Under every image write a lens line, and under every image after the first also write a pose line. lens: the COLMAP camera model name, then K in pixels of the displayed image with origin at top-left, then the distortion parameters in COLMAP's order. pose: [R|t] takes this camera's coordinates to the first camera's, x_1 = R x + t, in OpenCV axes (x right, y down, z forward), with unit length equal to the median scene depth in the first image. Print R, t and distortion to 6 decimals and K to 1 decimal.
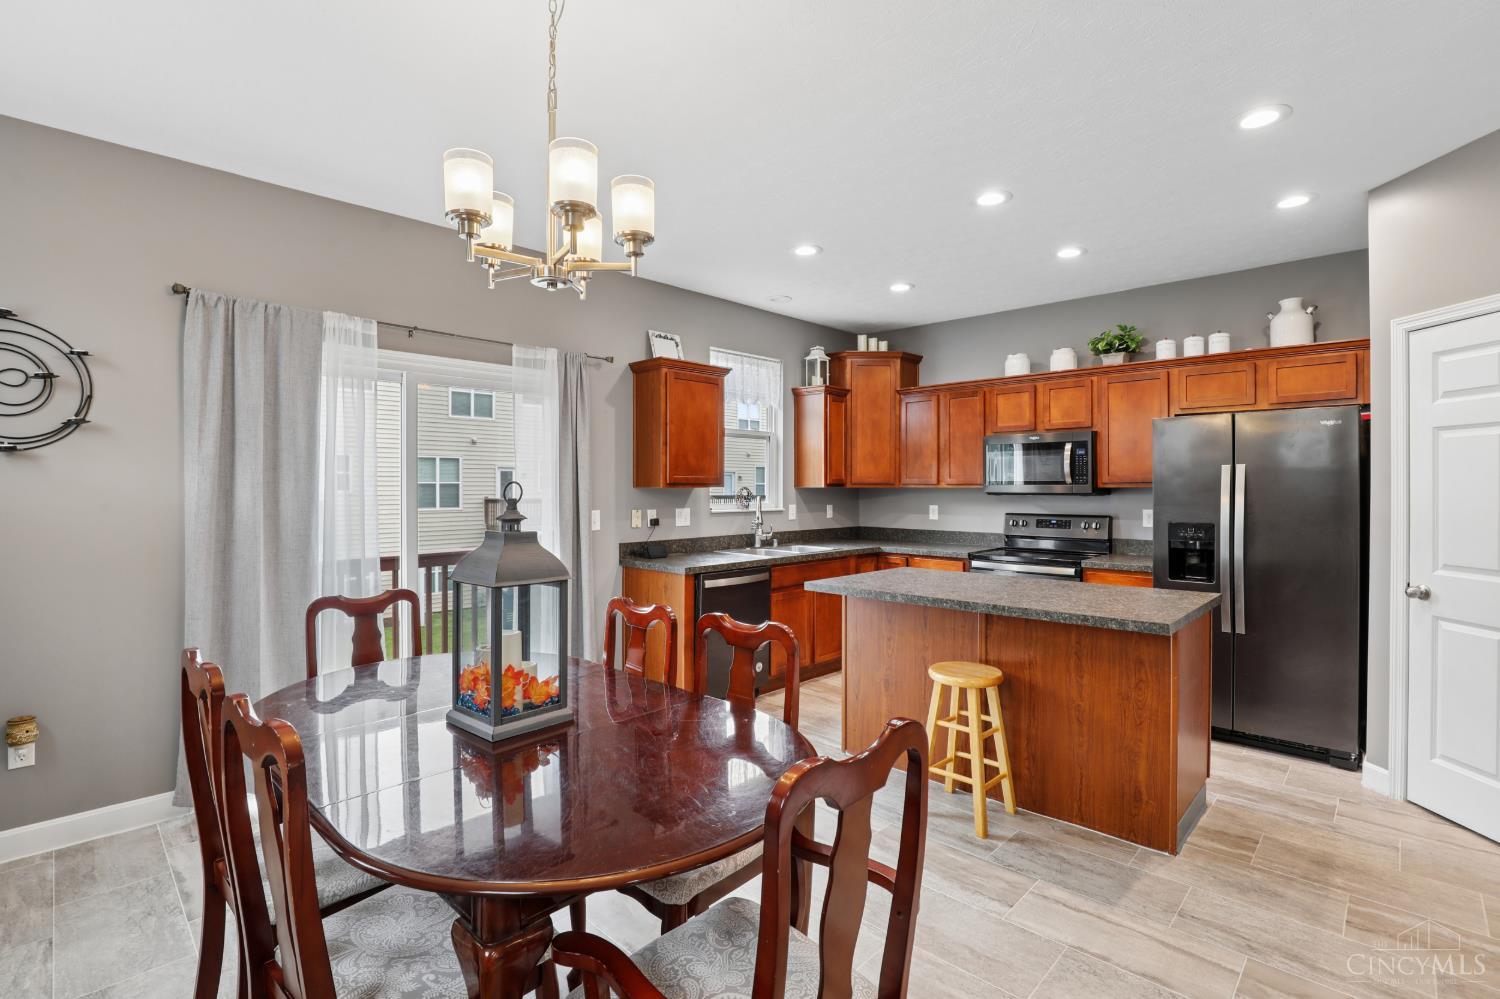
lens RADIAL K [[692.2, 0, 747.7], [0, 692.2, 487.8], [0, 0, 1]] dist [-0.029651, 0.002019]
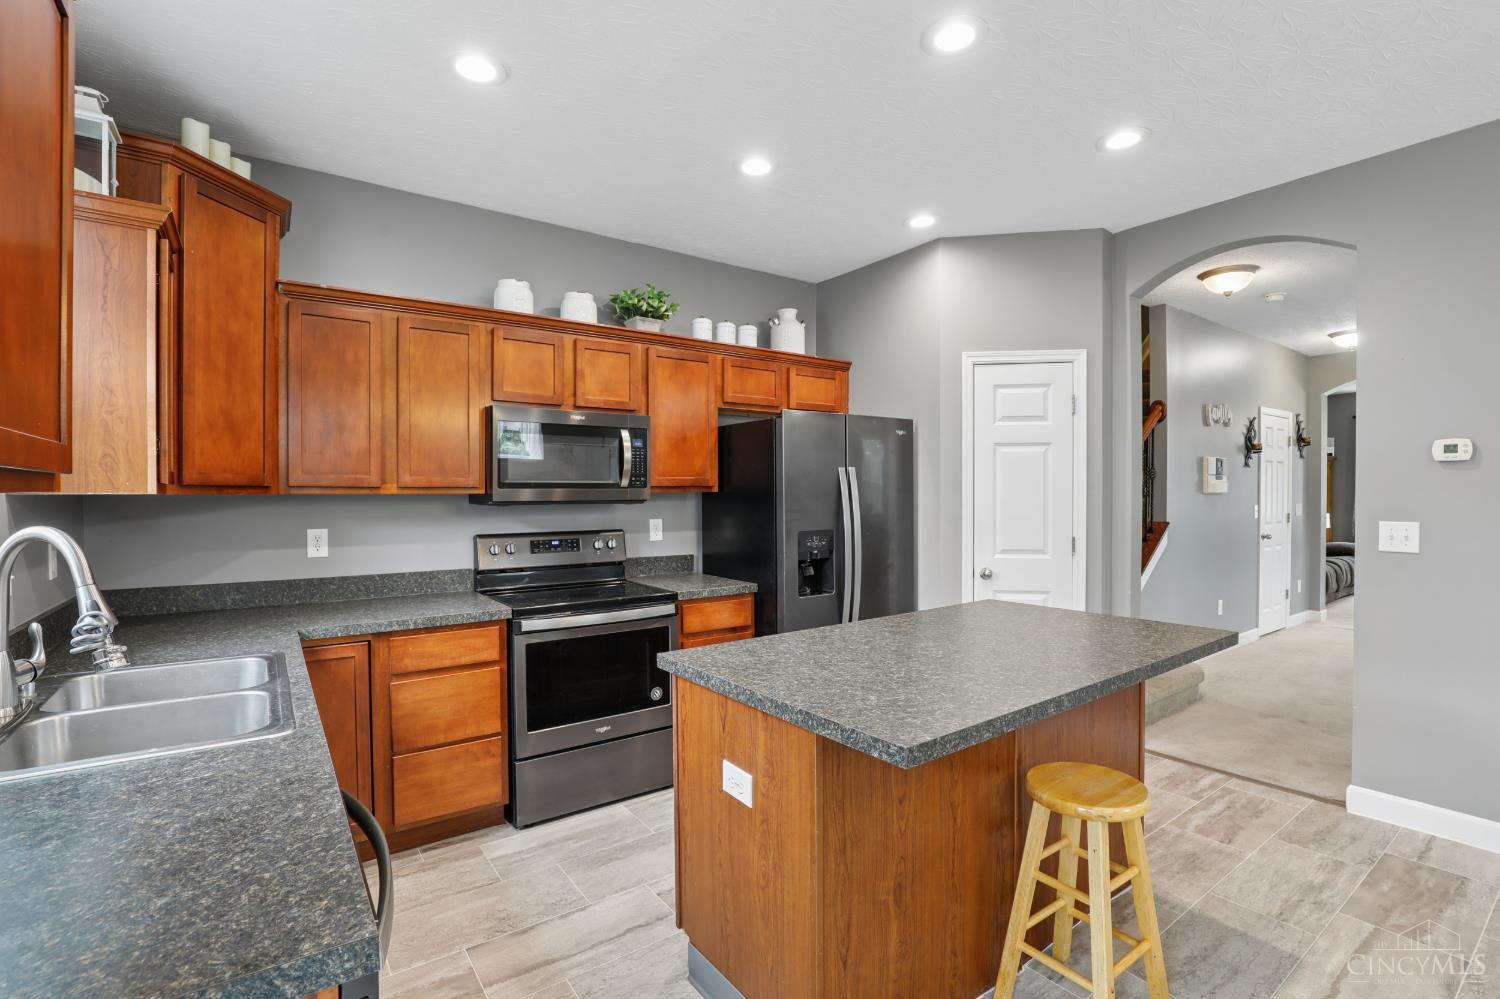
lens RADIAL K [[692.2, 0, 751.1], [0, 692.2, 501.5], [0, 0, 1]] dist [-0.029651, 0.002019]
pose [[0.169104, -0.015309, 0.985479, -0.206158], [0.005548, 0.999878, 0.014580, -0.000608], [-0.985583, 0.003002, 0.169168, 0.723516]]
